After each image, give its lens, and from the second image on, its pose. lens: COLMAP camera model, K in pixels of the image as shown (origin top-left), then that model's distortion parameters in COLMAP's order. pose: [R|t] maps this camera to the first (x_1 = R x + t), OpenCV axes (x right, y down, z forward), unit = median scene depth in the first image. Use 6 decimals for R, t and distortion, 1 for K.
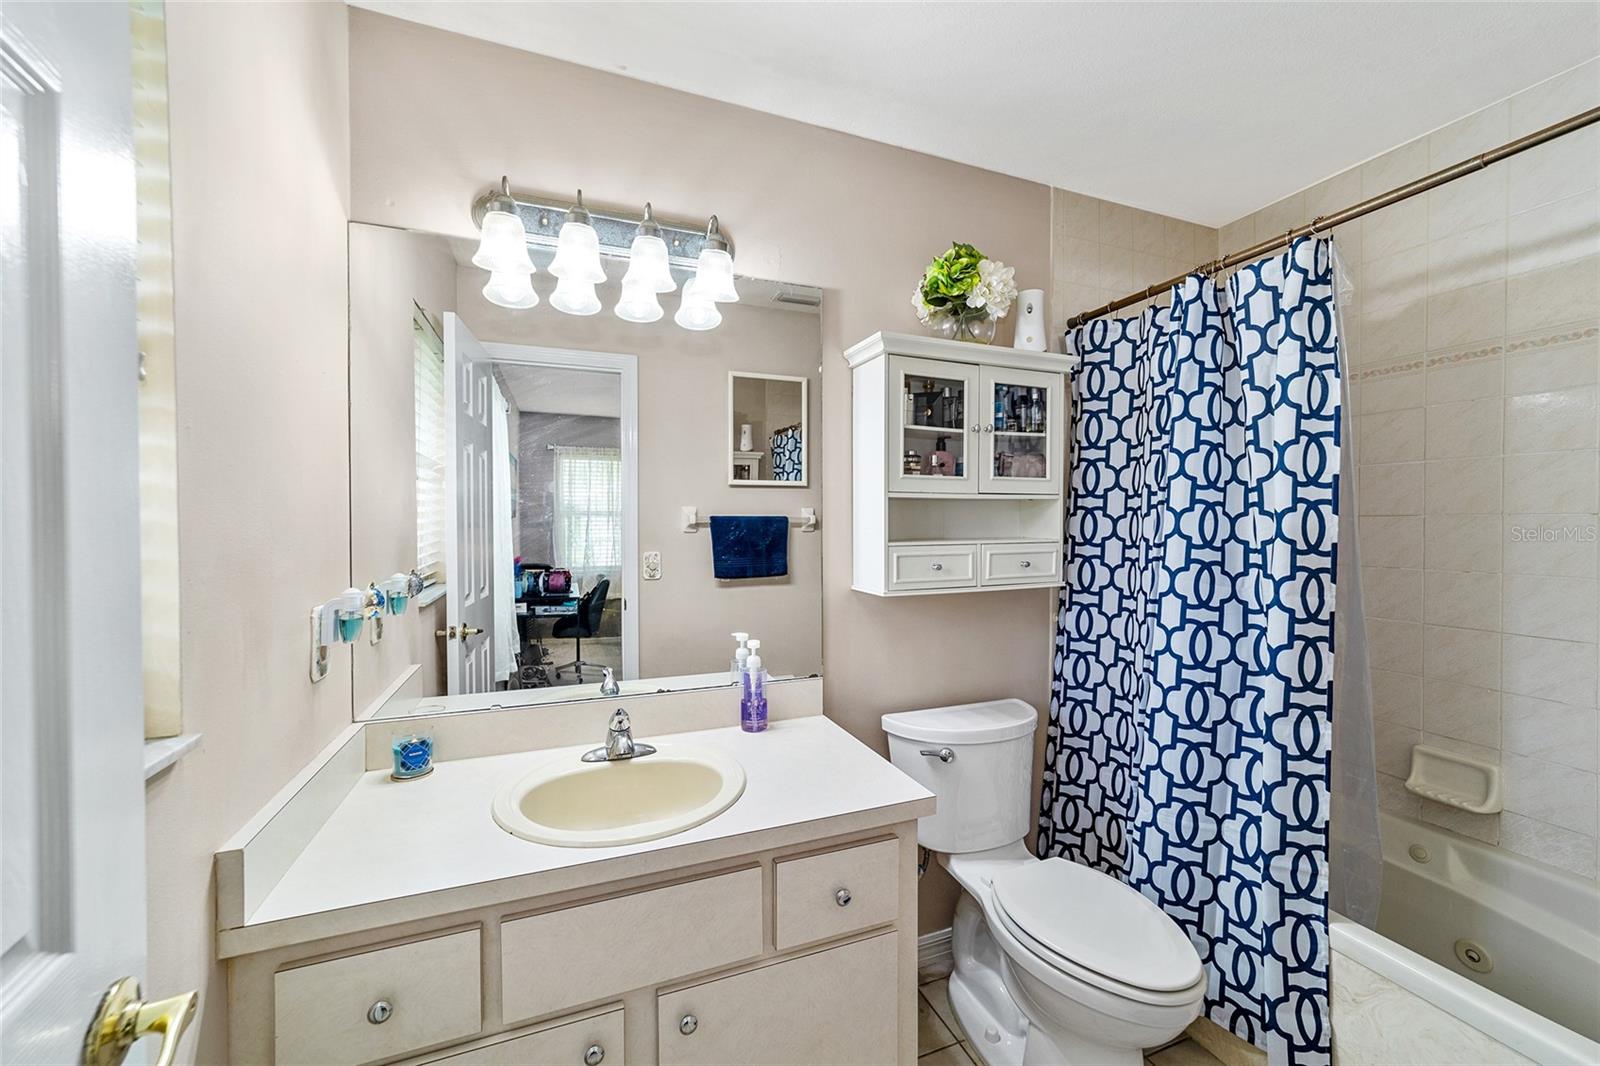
lens RADIAL K [[615.2, 0, 796.2], [0, 615.2, 529.7], [0, 0, 1]] dist [-0.018300, 0.008974]
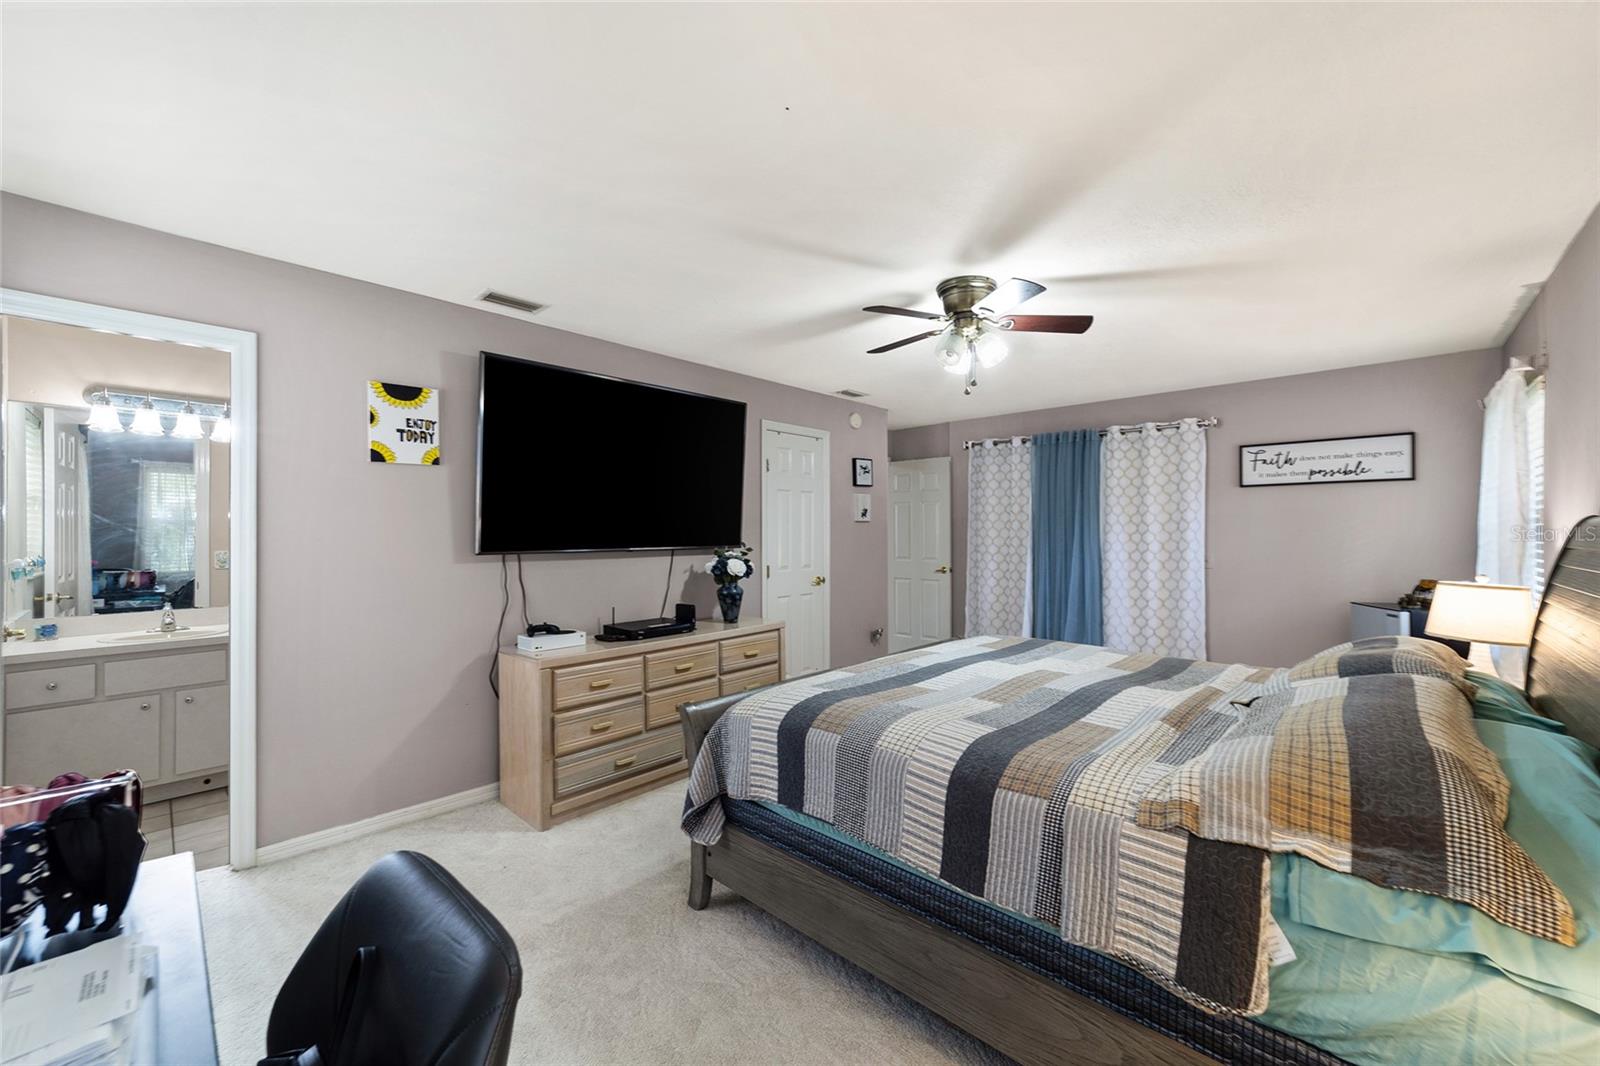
lens RADIAL K [[620.9, 0, 798.3], [0, 620.9, 532.5], [0, 0, 1]] dist [-0.020086, 0.009513]
pose [[0.904092, 0.005785, 0.427299, 0.582487], [-0.000605, 0.999925, -0.012257, 0.008388], [-0.427338, 0.010823, 0.904027, -1.425027]]
